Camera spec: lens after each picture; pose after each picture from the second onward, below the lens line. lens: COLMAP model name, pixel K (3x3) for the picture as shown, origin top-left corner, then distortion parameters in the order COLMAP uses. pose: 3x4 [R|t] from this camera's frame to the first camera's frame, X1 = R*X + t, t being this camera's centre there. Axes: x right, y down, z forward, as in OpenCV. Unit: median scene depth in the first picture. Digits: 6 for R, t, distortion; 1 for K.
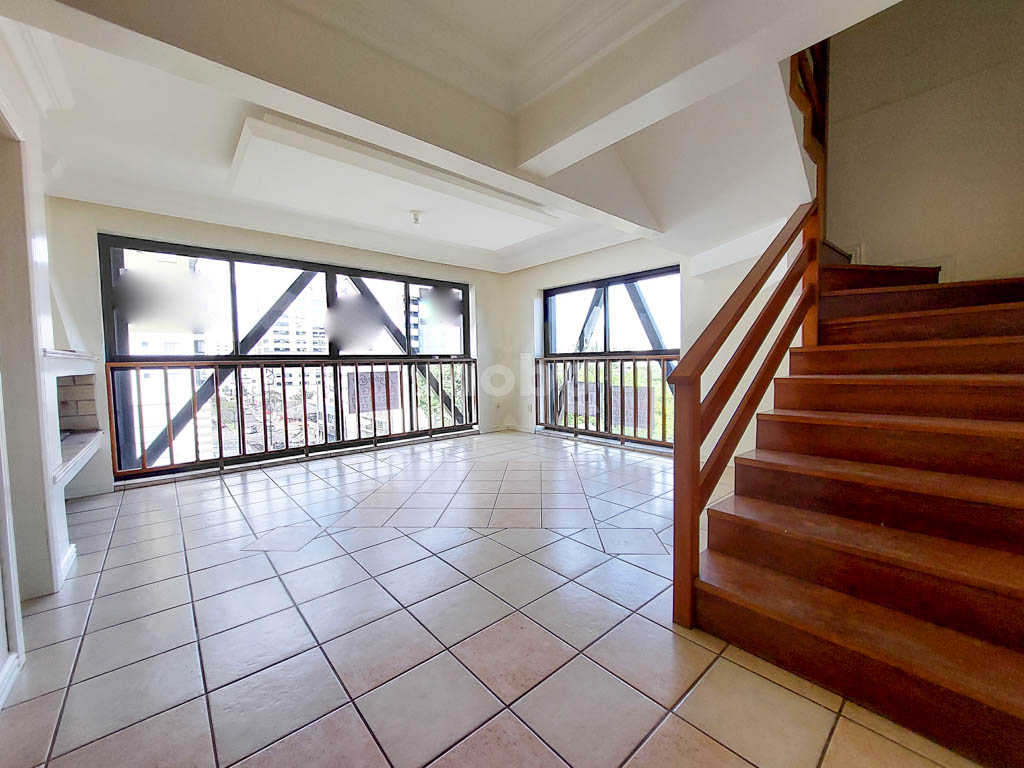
lens RADIAL K [[414.0, 0, 513.5], [0, 414.0, 387.5], [0, 0, 1]] dist [-0.003606, -0.000084]
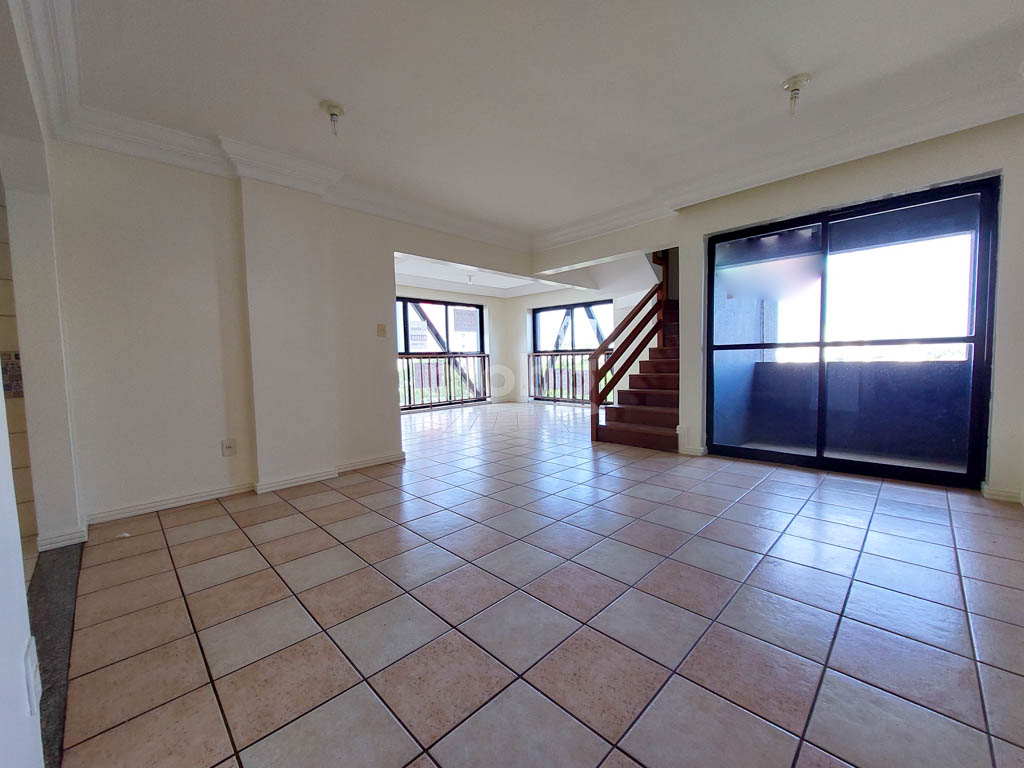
lens RADIAL K [[414.0, 0, 508.4], [0, 414.0, 384.7], [0, 0, 1]] dist [-0.003606, -0.000084]
pose [[0.998595, -0.009687, 0.052100, -0.108464], [0.009566, 0.999951, 0.002579, 0.042973], [-0.052122, -0.002077, 0.998639, -0.578908]]
